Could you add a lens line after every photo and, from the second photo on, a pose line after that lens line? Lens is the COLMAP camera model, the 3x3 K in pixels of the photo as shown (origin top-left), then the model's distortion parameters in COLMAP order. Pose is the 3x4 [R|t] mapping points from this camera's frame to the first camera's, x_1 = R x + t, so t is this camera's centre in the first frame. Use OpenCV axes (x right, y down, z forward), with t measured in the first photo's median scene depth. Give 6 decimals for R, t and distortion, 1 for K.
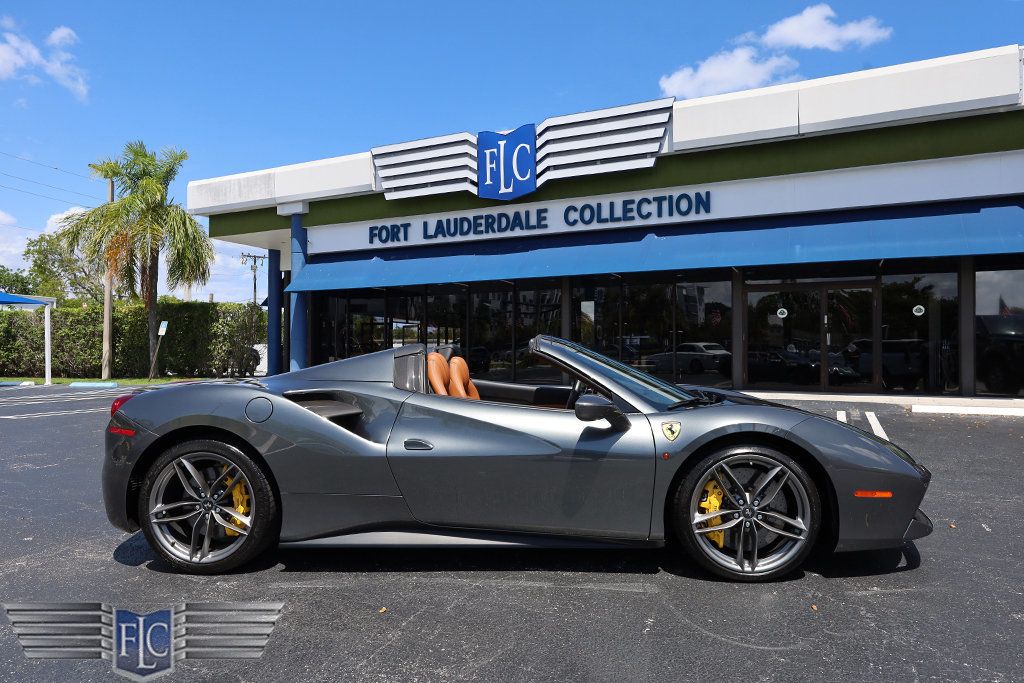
lens RADIAL K [[672.9, 0, 512.0], [0, 672.9, 341.5], [0, 0, 1]] dist [0.002191, -0.001525]
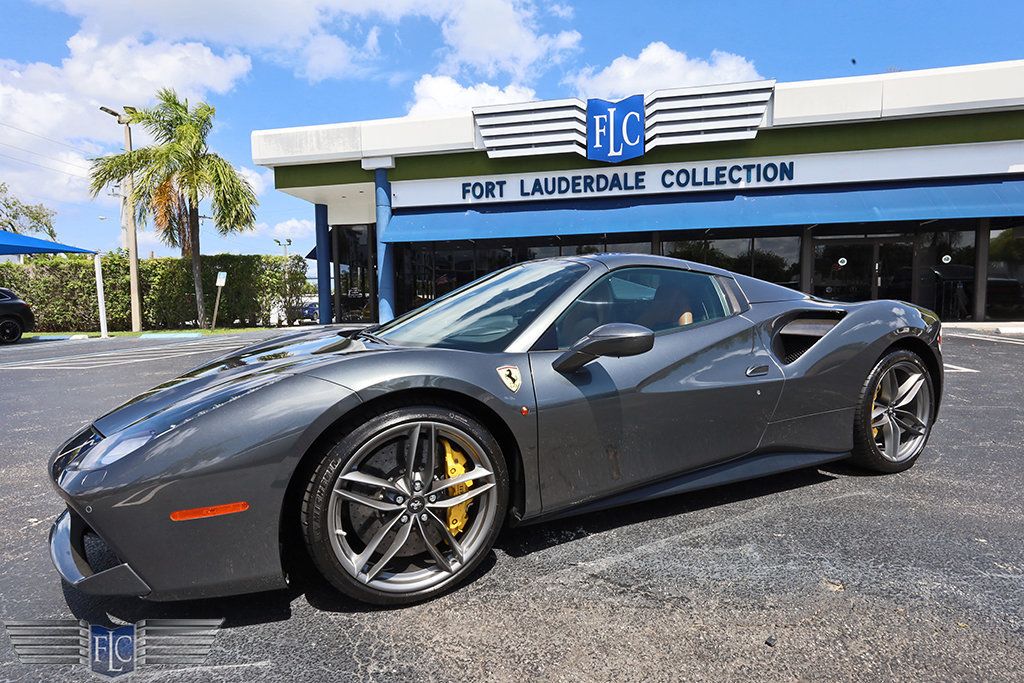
lens RADIAL K [[525.8, 0, 514.1], [0, 525.8, 341.2], [0, 0, 1]] dist [0.003060, 0.000220]
pose [[0.966122, -0.033121, 0.255953, -0.408231], [0.011087, 0.996142, 0.087055, 0.012512], [-0.257849, -0.081268, 0.962761, 0.158436]]
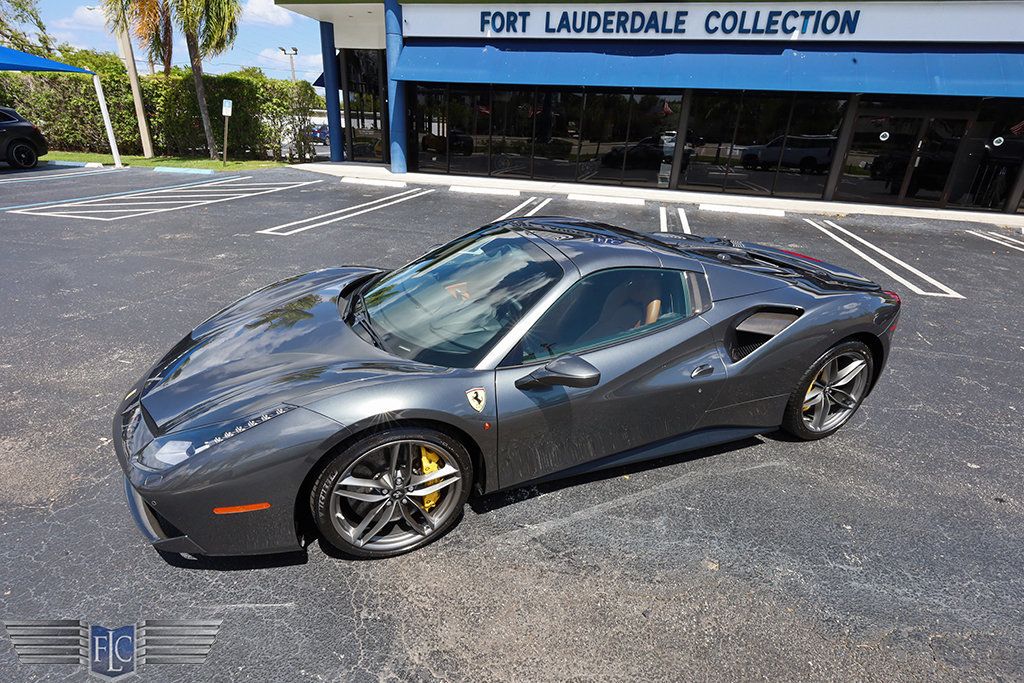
lens RADIAL K [[518.1, 0, 512.0], [0, 518.1, 341.5], [0, 0, 1]] dist [0.003060, 0.000037]
pose [[0.976008, -0.043430, 0.213360, -0.398933], [-0.046496, 0.915730, 0.399094, -0.040014], [-0.212712, -0.399440, 0.891741, 0.150992]]
